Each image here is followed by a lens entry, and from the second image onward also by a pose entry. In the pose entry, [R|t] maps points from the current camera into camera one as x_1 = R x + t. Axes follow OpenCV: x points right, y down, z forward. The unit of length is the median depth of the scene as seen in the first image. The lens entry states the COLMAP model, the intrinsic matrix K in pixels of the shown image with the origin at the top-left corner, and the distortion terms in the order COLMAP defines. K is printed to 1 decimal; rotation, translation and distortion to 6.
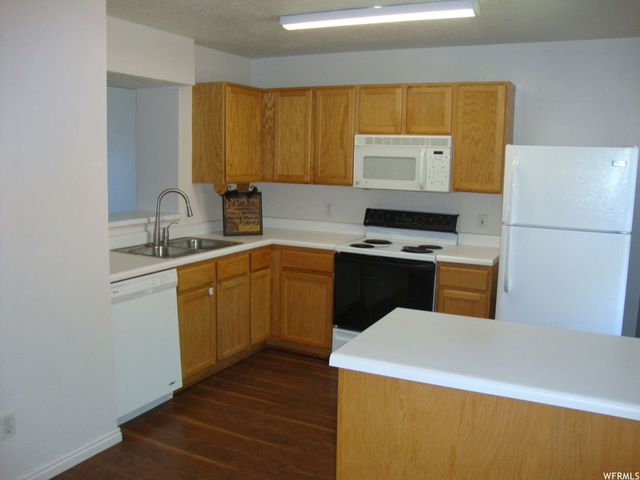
lens RADIAL K [[575.5, 0, 319.9], [0, 575.5, 238.1], [0, 0, 1]] dist [-0.182699, 0.154664]
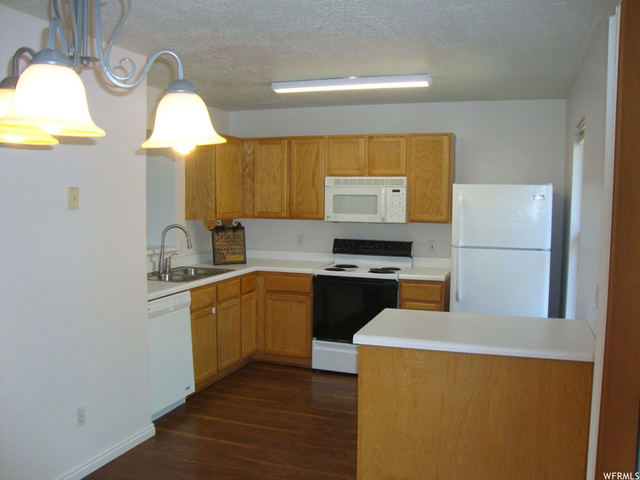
lens RADIAL K [[575.5, 0, 318.8], [0, 575.5, 242.5], [0, 0, 1]] dist [-0.182699, 0.154664]
pose [[0.992141, -0.023896, 0.122826, -0.109720], [0.030783, 0.998040, -0.054484, 0.022506], [-0.121283, 0.057836, 0.990932, -0.191445]]
